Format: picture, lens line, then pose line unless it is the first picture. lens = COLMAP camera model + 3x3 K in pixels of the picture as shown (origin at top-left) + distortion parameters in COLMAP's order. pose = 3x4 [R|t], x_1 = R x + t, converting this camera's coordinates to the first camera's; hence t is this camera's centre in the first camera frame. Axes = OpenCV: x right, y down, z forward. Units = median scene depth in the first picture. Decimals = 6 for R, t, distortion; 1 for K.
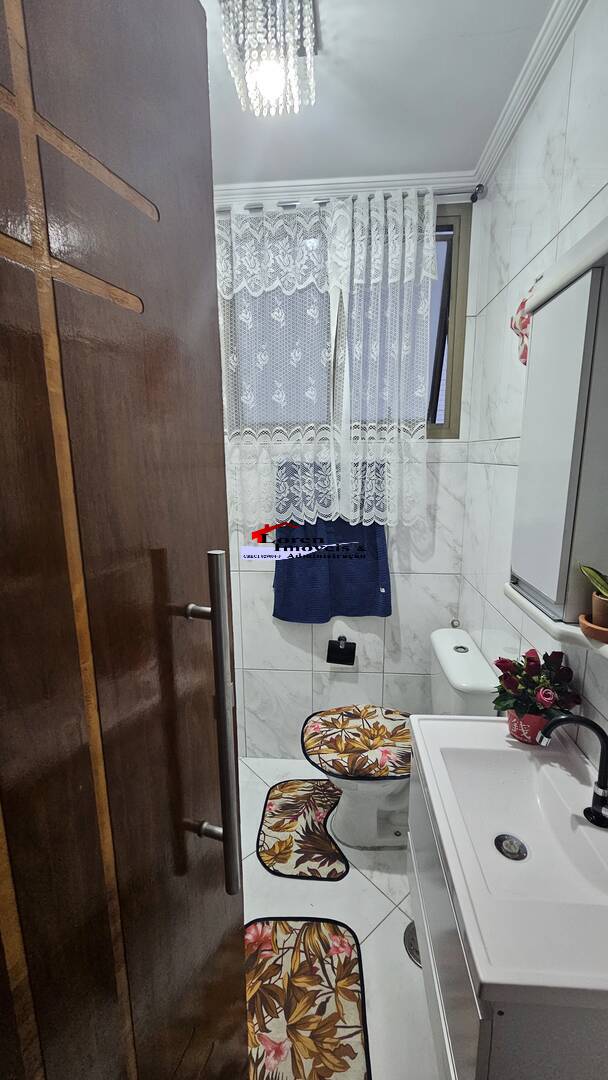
lens RADIAL K [[441.9, 0, 305.7], [0, 441.9, 540.0], [0, 0, 1]] dist [-0.004485, 0.000623]
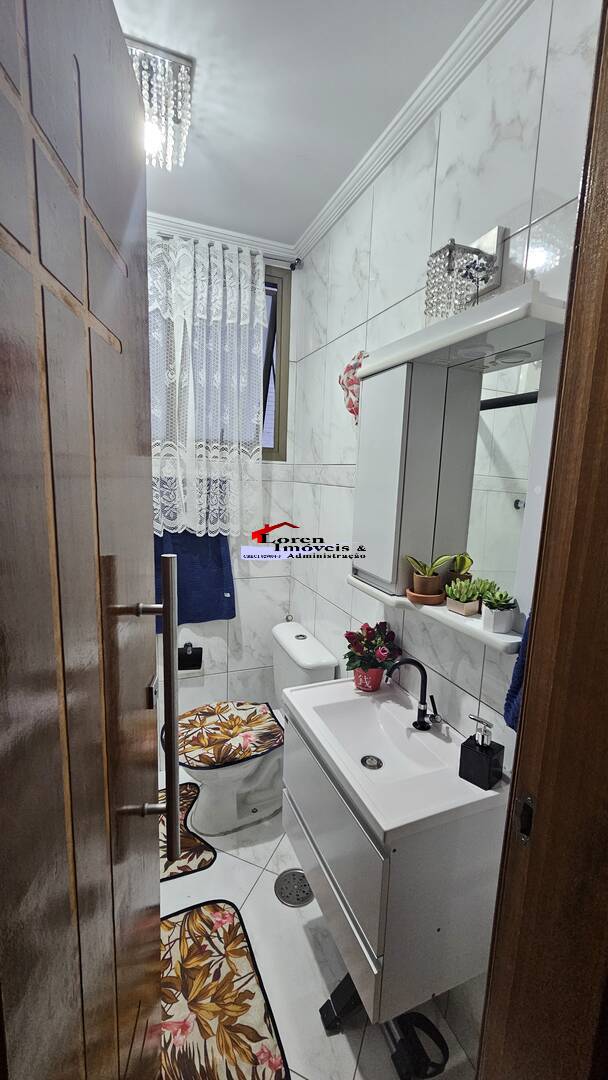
lens RADIAL K [[441.9, 0, 304.9], [0, 441.9, 540.4], [0, 0, 1]] dist [-0.004485, 0.000623]
pose [[0.895782, -0.029577, 0.443508, -0.165213], [0.043235, 0.998850, -0.020713, 0.010992], [-0.442386, 0.037729, 0.896031, -0.090961]]
